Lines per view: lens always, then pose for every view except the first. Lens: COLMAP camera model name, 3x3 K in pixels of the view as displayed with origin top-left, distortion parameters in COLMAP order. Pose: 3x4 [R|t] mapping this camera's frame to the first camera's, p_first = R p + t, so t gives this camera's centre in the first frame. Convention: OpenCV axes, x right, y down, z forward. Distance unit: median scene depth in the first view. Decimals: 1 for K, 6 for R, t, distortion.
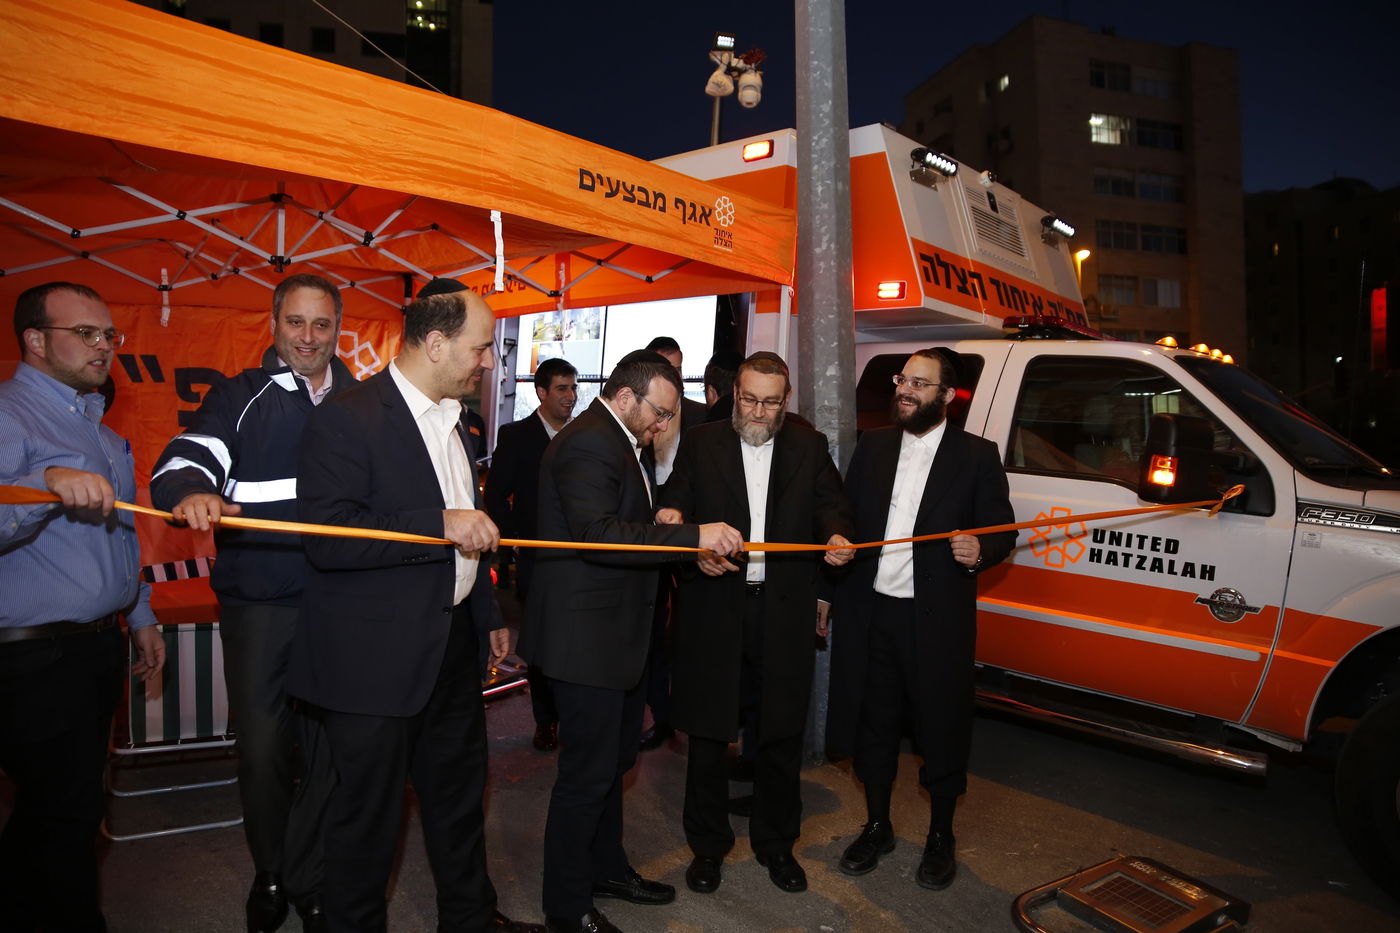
lens RADIAL K [[943.0, 0, 700.0], [0, 943.0, 466.5], [0, 0, 1]] dist [-0.210567, 0.197433]
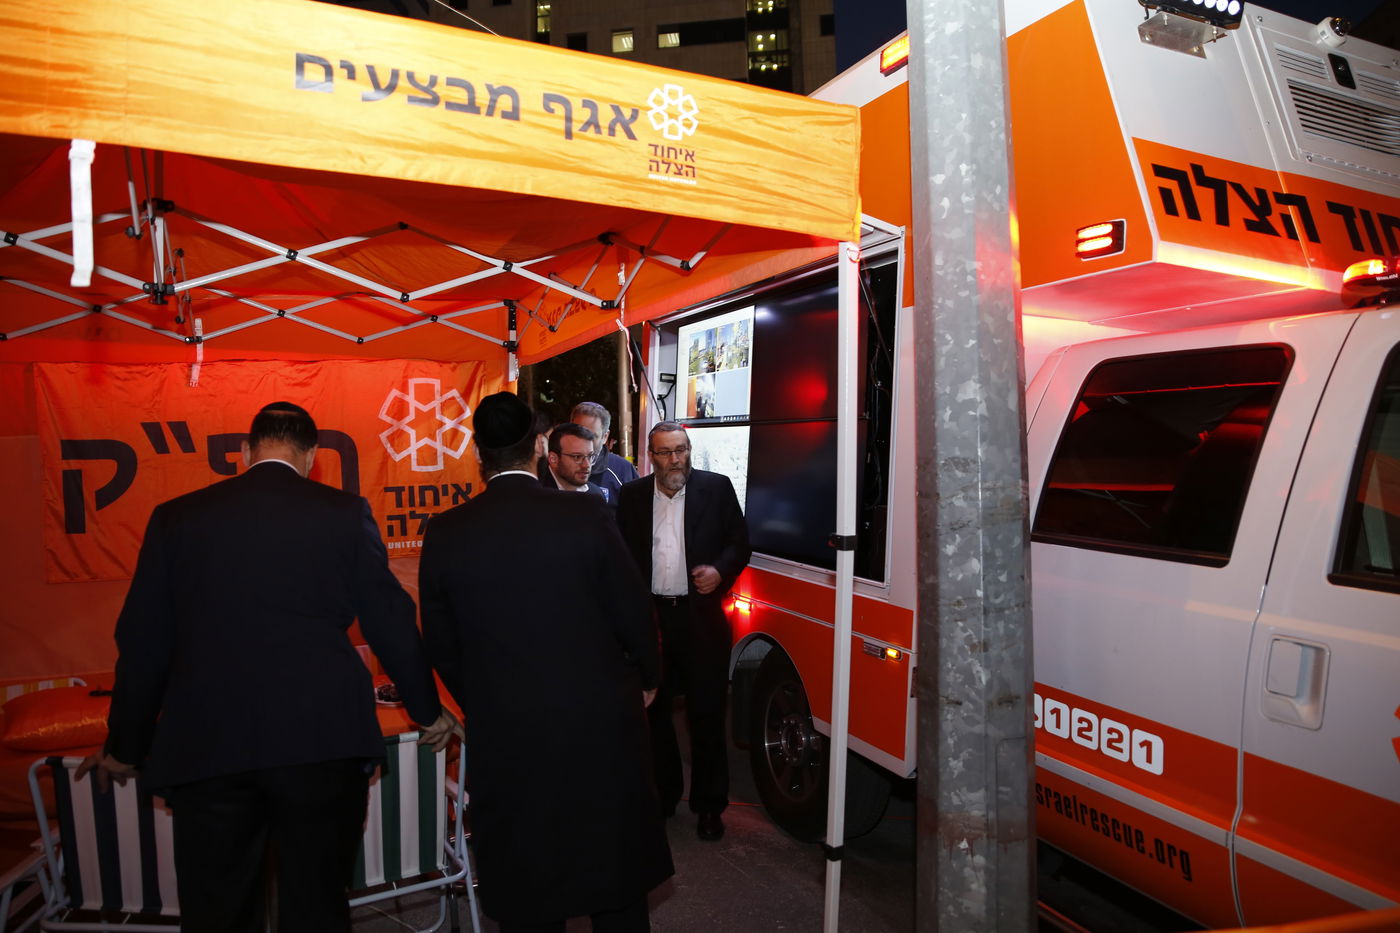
lens RADIAL K [[1023.9, 0, 700.0], [0, 1023.9, 466.5], [0, 0, 1]] dist [-0.153415, 0.132391]
pose [[0.933421, -0.038672, -0.356692, 0.183695], [0.023169, 0.998596, -0.047635, -0.030716], [0.358033, 0.036199, 0.933007, 0.354638]]
